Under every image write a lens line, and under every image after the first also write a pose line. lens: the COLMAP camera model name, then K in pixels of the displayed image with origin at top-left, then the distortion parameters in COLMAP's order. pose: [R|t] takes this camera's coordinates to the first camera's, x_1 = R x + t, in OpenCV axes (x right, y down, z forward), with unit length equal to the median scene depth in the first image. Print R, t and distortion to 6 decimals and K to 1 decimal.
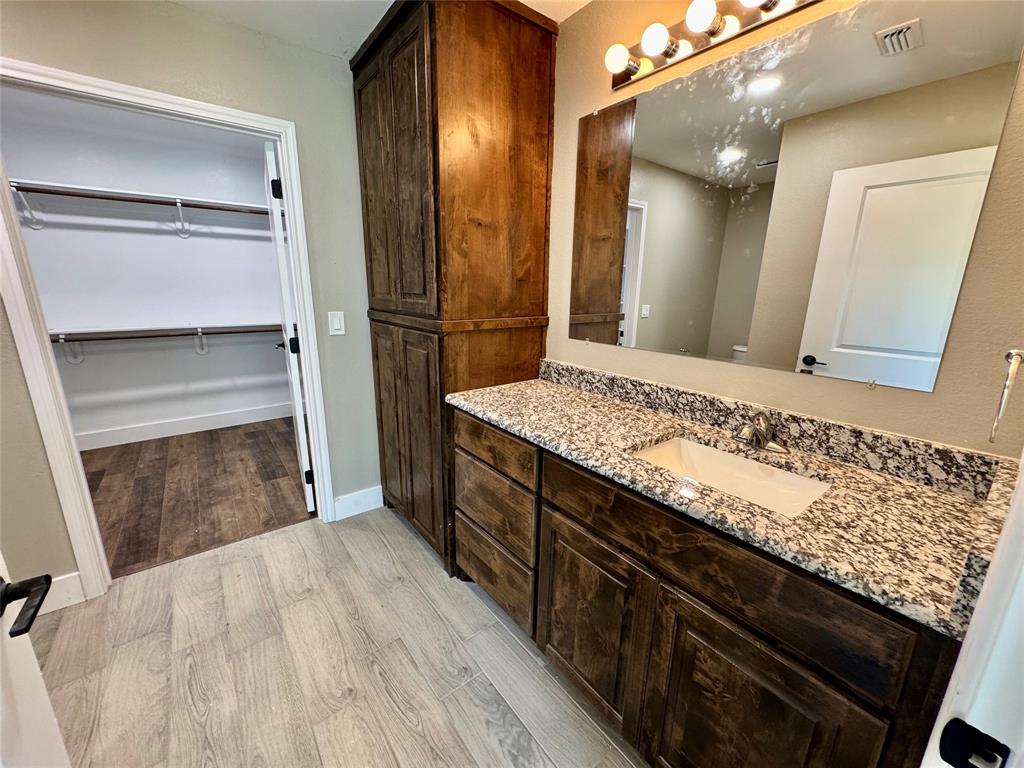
lens RADIAL K [[406.5, 0, 513.1], [0, 406.5, 384.3], [0, 0, 1]] dist [-0.000879, -0.000192]
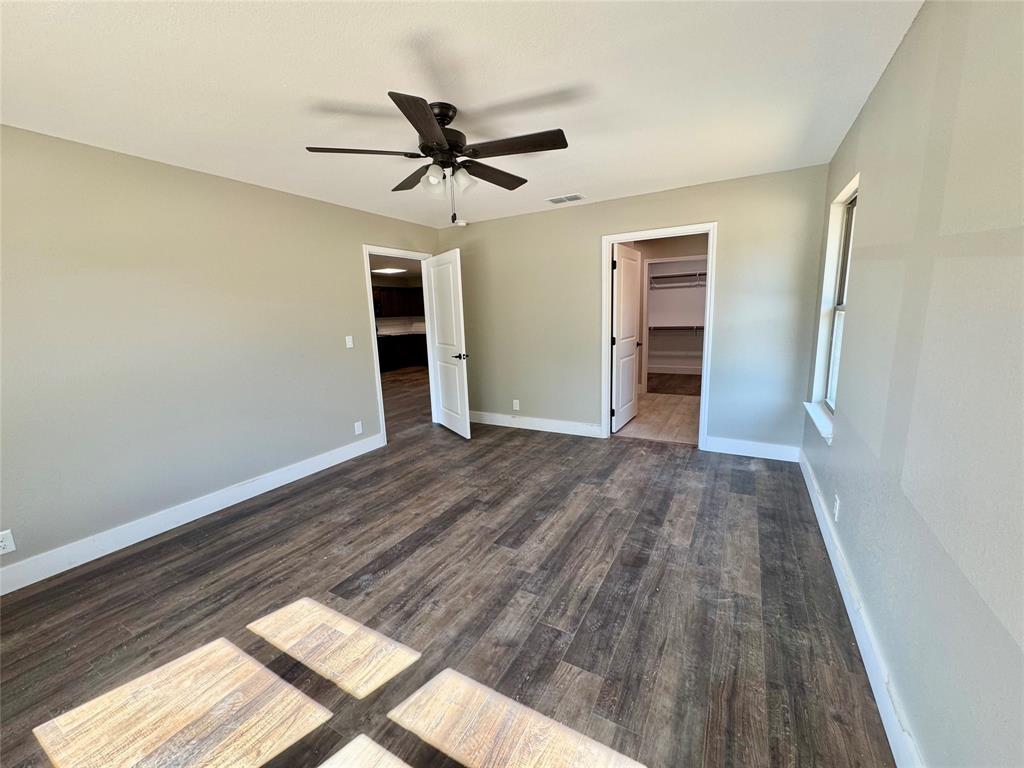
lens RADIAL K [[406.5, 0, 513.1], [0, 406.5, 384.3], [0, 0, 1]] dist [-0.000879, -0.000192]
pose [[0.382754, 0.126722, -0.915118, 2.217458], [-0.179019, 0.981947, 0.061100, 0.512389], [0.906340, 0.140437, 0.398530, -1.819964]]
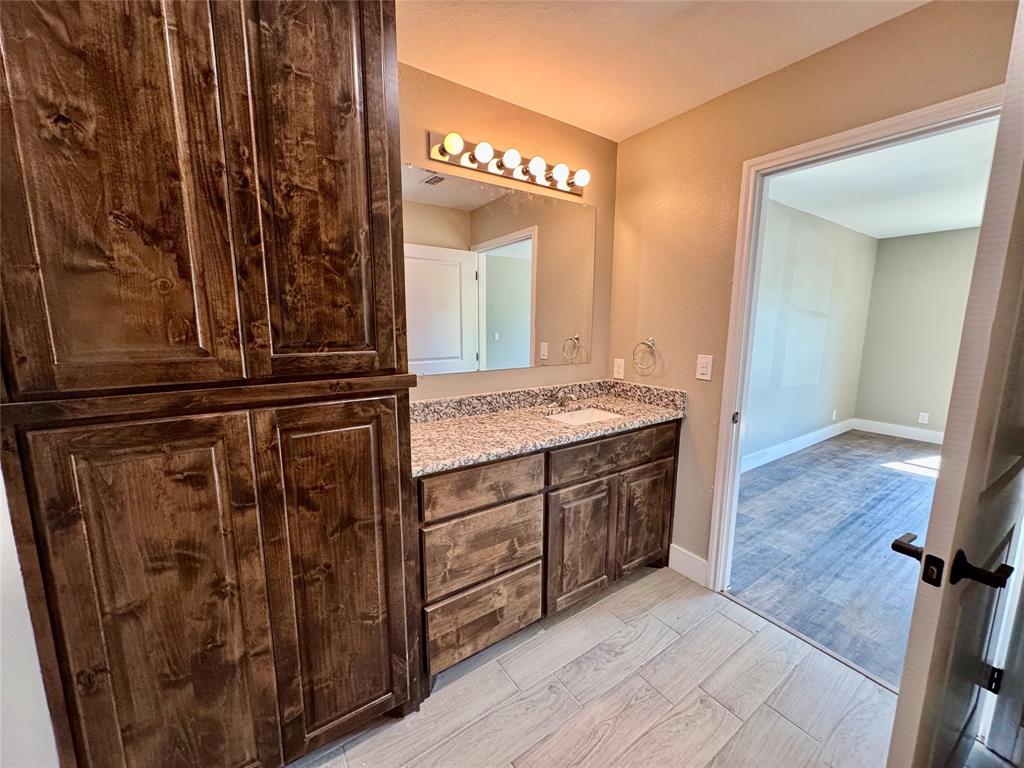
lens RADIAL K [[406.5, 0, 513.1], [0, 406.5, 384.3], [0, 0, 1]] dist [-0.000879, -0.000192]
pose [[0.060231, -0.168088, 0.983930, -1.033697], [0.233525, 0.960738, 0.149831, -0.230296], [-0.970484, 0.220747, 0.097119, 0.830725]]
